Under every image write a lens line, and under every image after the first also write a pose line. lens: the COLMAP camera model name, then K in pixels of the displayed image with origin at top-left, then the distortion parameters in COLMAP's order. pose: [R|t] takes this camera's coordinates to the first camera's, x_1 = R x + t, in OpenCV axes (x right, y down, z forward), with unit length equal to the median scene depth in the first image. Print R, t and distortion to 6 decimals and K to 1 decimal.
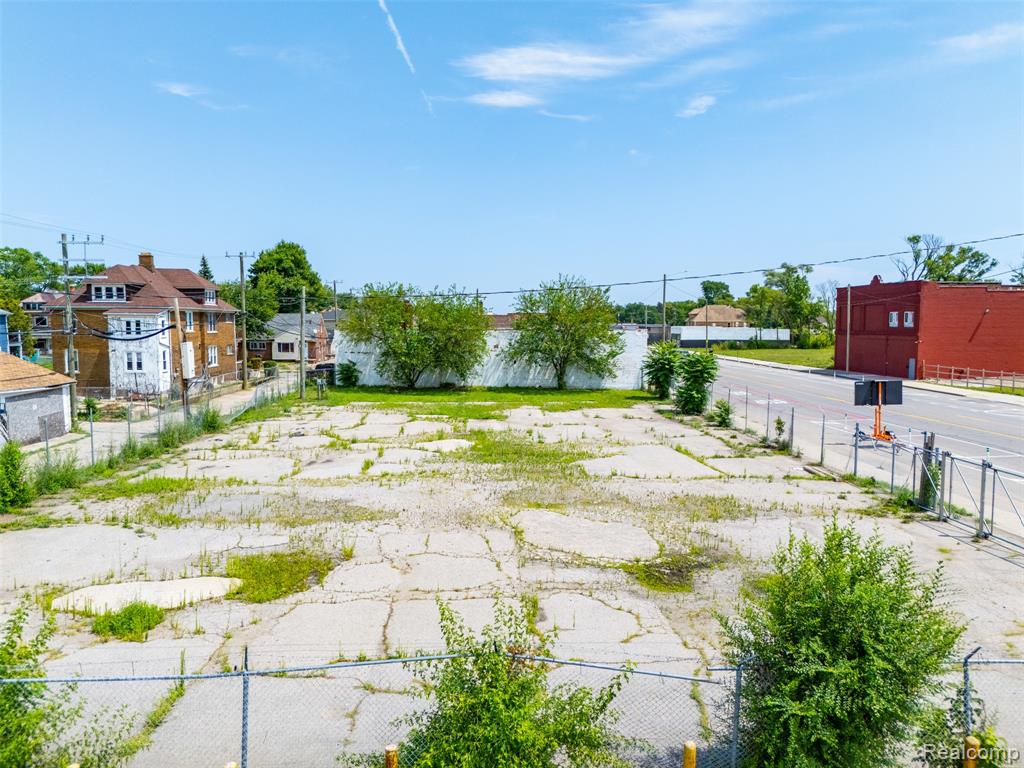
lens RADIAL K [[753.2, 0, 515.5], [0, 753.2, 384.4], [0, 0, 1]] dist [0.085169, -0.103751]
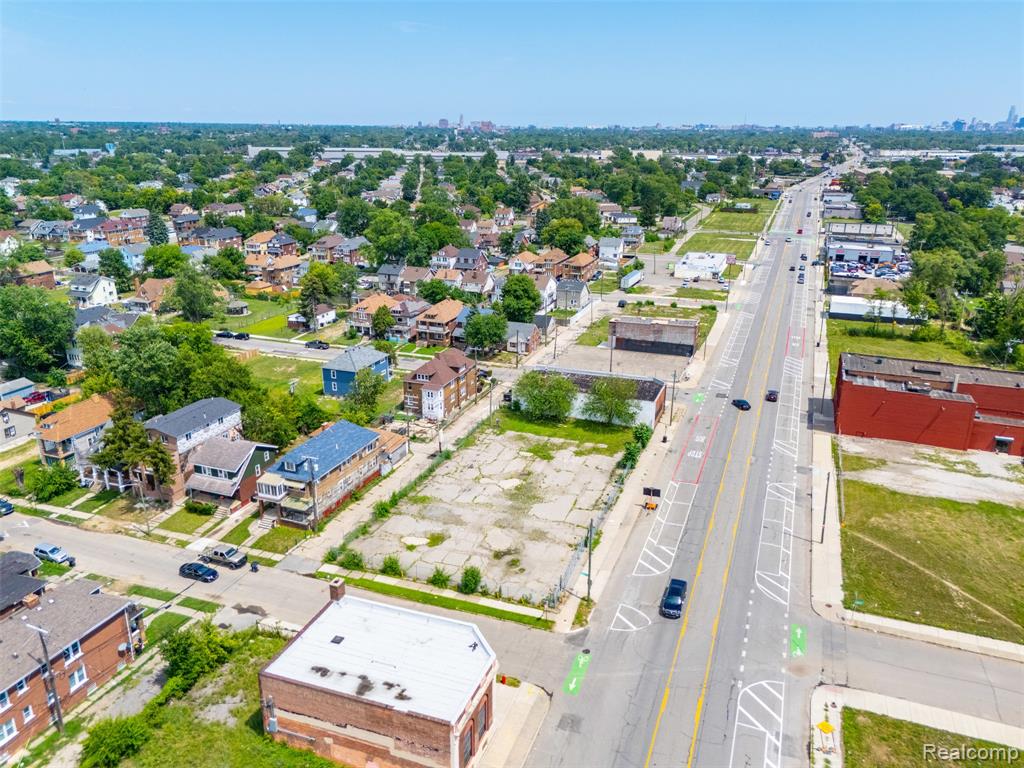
lens RADIAL K [[753.2, 0, 515.5], [0, 753.2, 384.4], [0, 0, 1]] dist [0.085169, -0.103751]
pose [[0.917607, 0.130354, -0.375506, 0.727013], [-0.034974, 0.967511, 0.250399, -0.762680], [0.395946, -0.216635, 0.892354, -1.170132]]
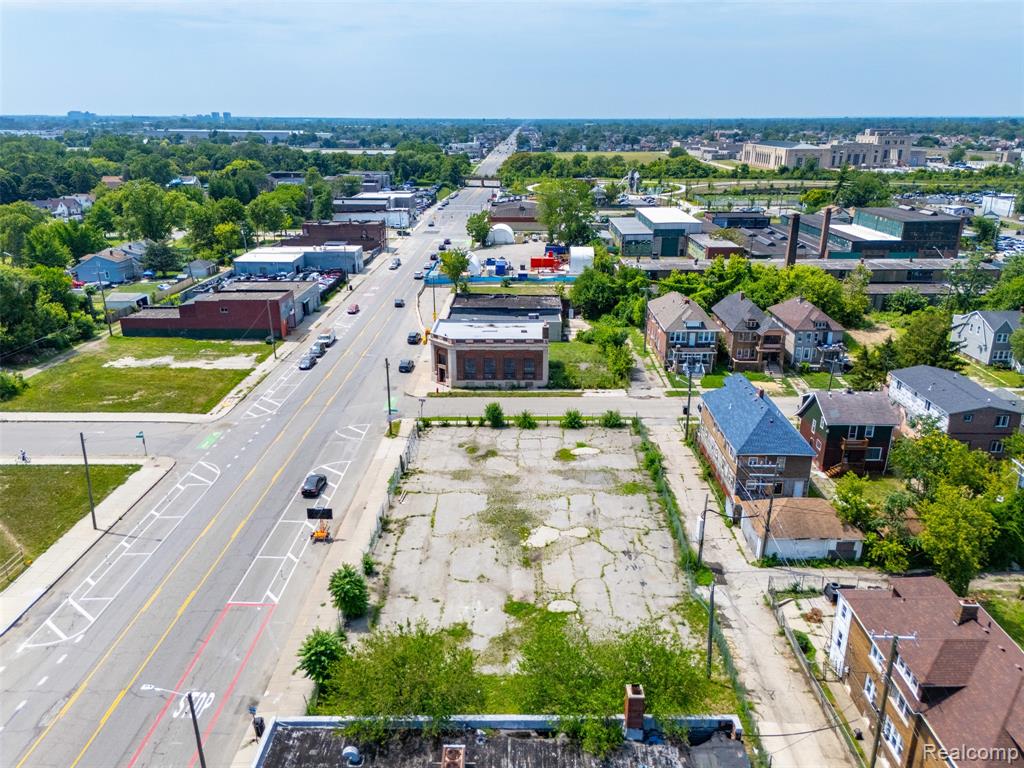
lens RADIAL K [[753.2, 0, 515.5], [0, 753.2, 384.4], [0, 0, 1]] dist [0.085169, -0.103751]
pose [[-0.997926, -0.025405, 0.059152, -0.089039], [0.000858, 0.913510, 0.406816, -0.764155], [-0.064371, 0.406022, -0.911593, 1.847129]]
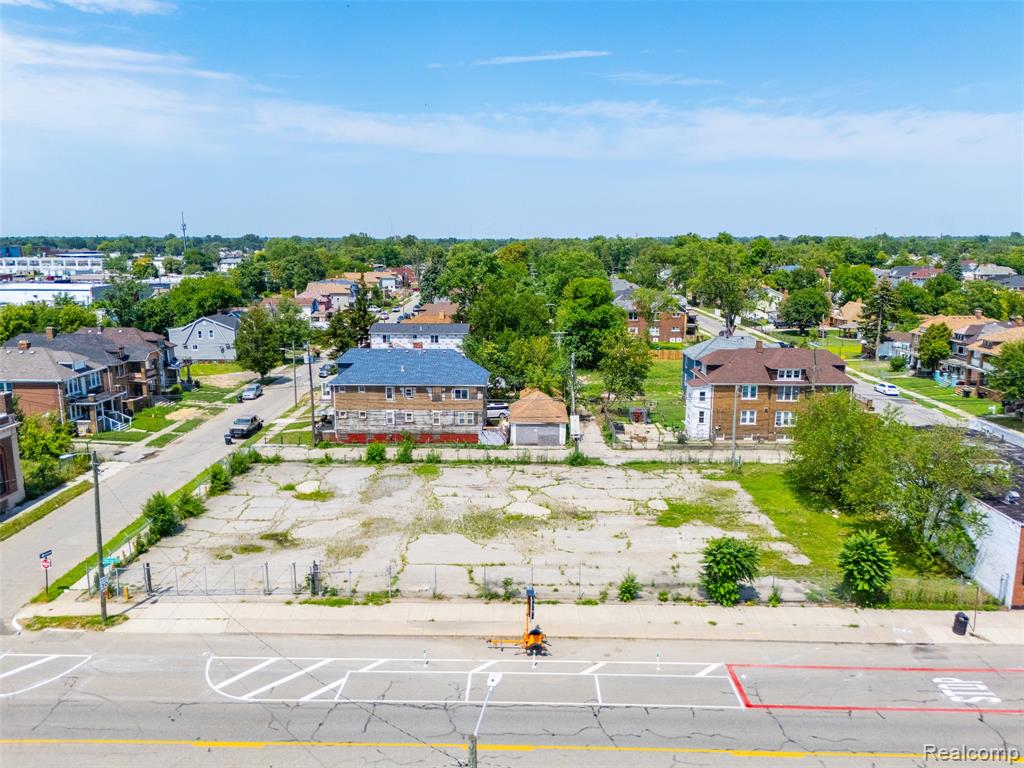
lens RADIAL K [[753.2, 0, 515.5], [0, 753.2, 384.4], [0, 0, 1]] dist [0.085169, -0.103751]
pose [[-0.071092, 0.184572, -0.980244, 1.070903], [-0.081308, 0.978388, 0.190119, -0.363915], [0.994150, 0.093218, -0.054549, 0.719801]]
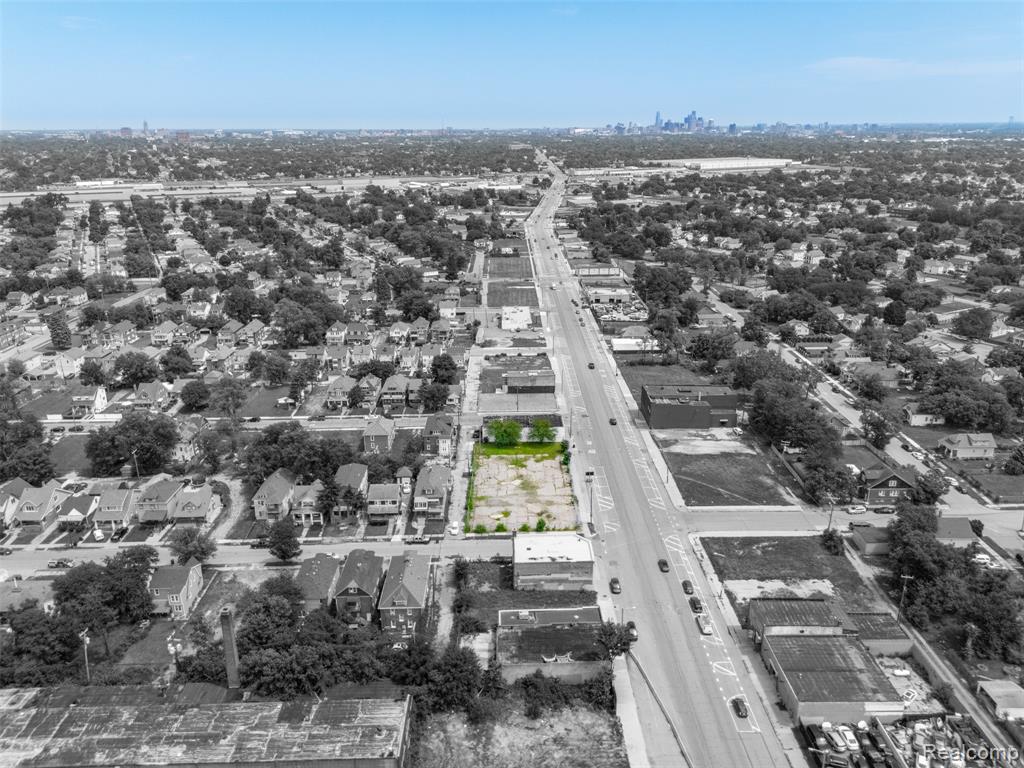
lens RADIAL K [[753.2, 0, 515.5], [0, 753.2, 384.4], [0, 0, 1]] dist [0.085169, -0.103751]
pose [[0.999385, 0.001590, -0.035018, 0.075660], [0.007066, 0.969322, 0.245693, -1.492169], [0.034335, -0.245789, 0.968715, -3.204730]]
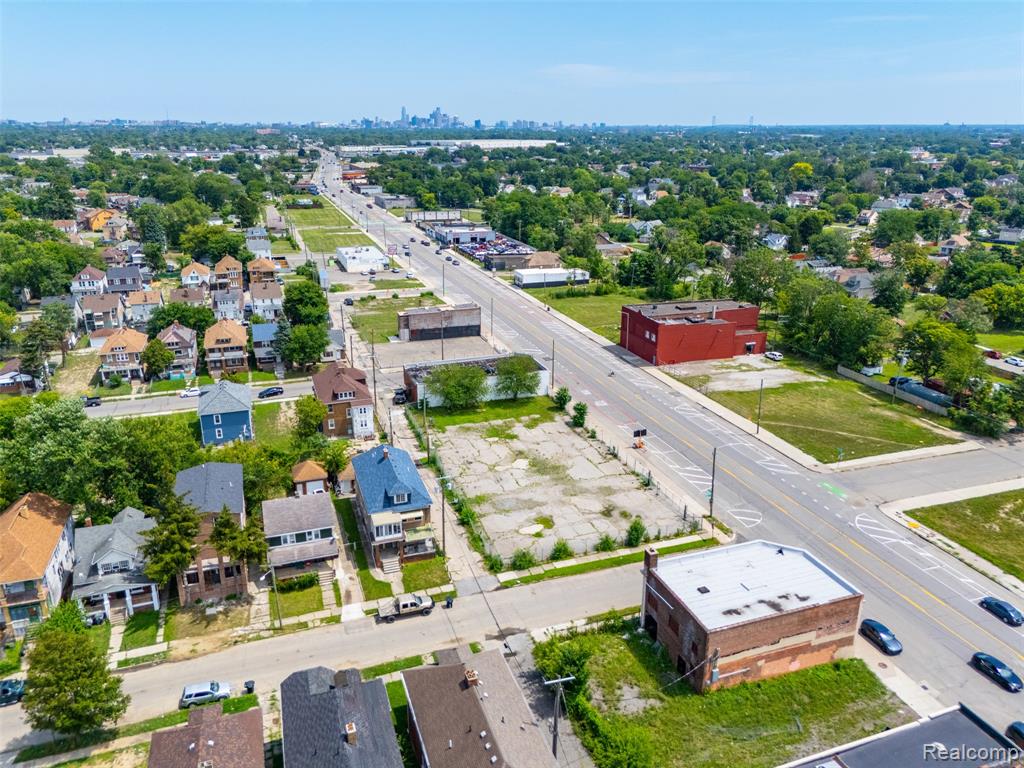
lens RADIAL K [[753.2, 0, 515.5], [0, 753.2, 384.4], [0, 0, 1]] dist [0.085169, -0.103751]
pose [[0.959532, -0.091516, 0.266315, -0.667969], [0.022905, 0.967950, 0.250098, -0.752795], [-0.280668, -0.233877, 0.930874, -1.378038]]
